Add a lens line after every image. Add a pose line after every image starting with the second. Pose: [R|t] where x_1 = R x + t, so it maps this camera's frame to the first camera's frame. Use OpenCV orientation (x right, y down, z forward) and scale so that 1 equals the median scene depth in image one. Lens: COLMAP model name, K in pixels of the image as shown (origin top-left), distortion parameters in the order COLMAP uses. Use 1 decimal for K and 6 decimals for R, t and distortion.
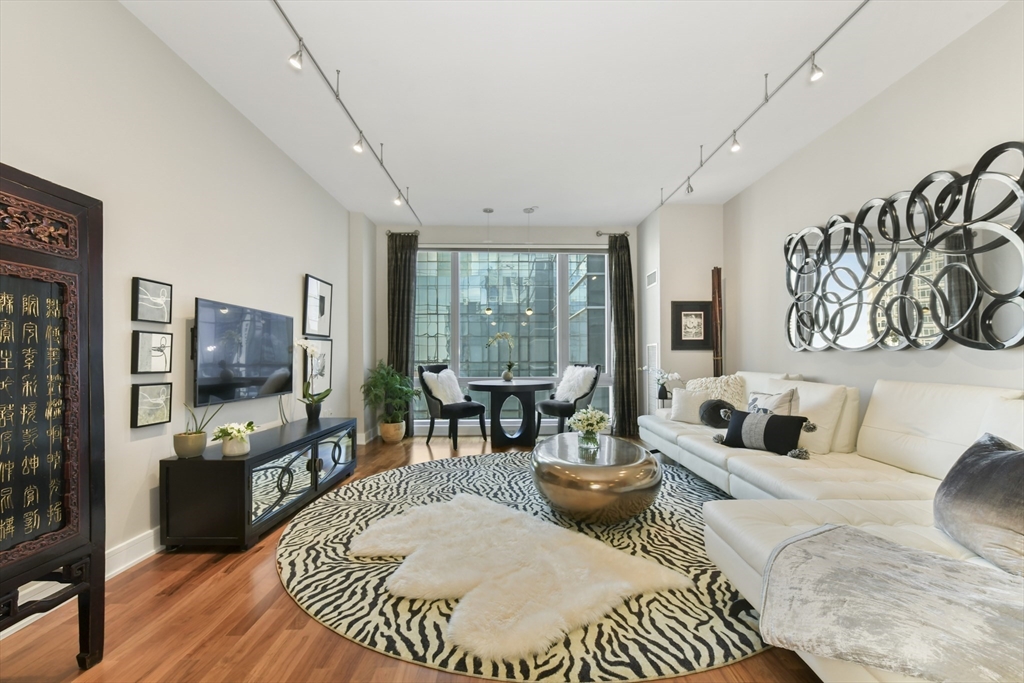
lens RADIAL K [[426.7, 0, 519.7], [0, 426.7, 353.1], [0, 0, 1]] dist [-0.007078, 0.002245]
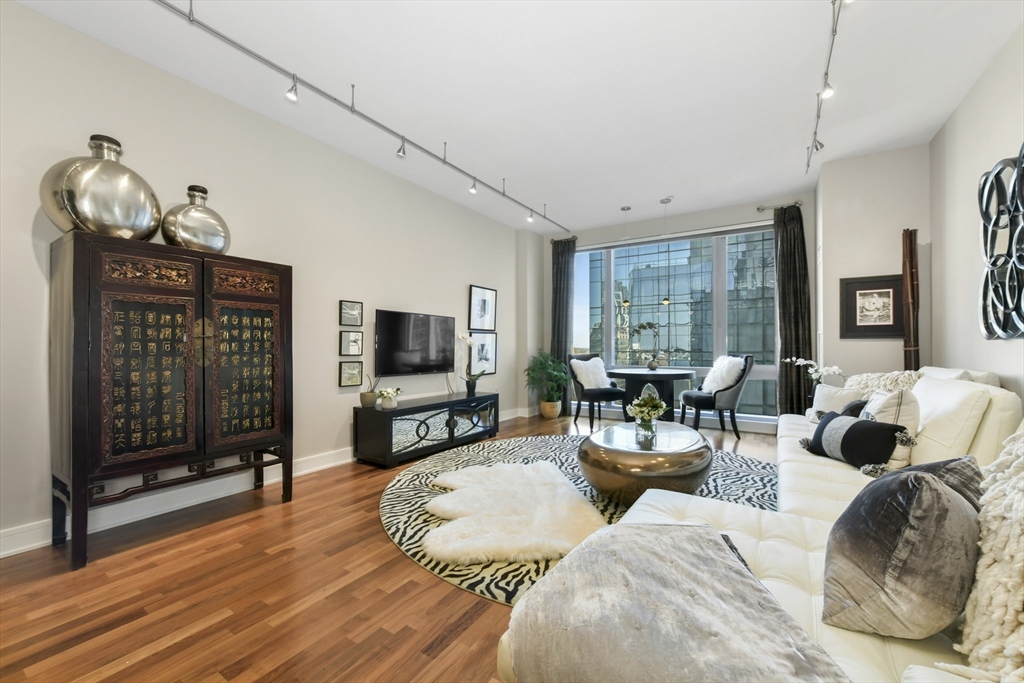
lens RADIAL K [[408.2, 0, 518.0], [0, 408.2, 343.7], [0, 0, 1]] dist [-0.001693, 0.000299]
pose [[0.831093, -0.001840, -0.556131, 0.500847], [0.003004, 0.999995, 0.001182, -0.000156], [0.556126, -0.002653, 0.831094, 0.010386]]
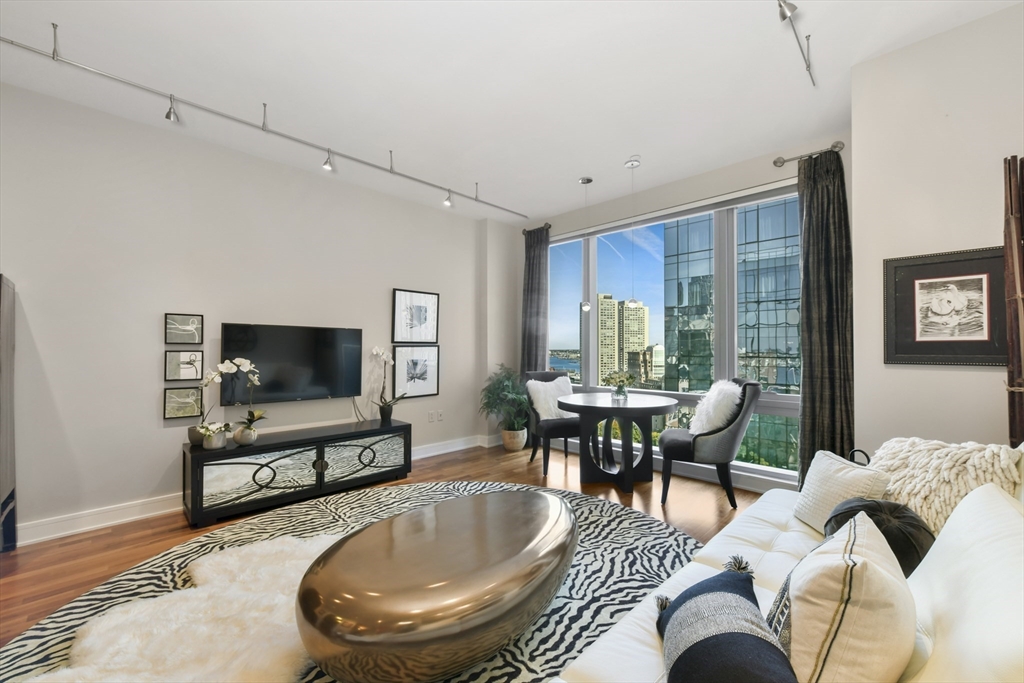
lens RADIAL K [[408.2, 0, 519.2], [0, 408.2, 343.9], [0, 0, 1]] dist [-0.001693, 0.000299]
pose [[0.695889, -0.004975, -0.718132, 0.719283], [0.004271, 0.999987, -0.002789, -0.053018], [0.718136, -0.001127, 0.695901, 0.713605]]
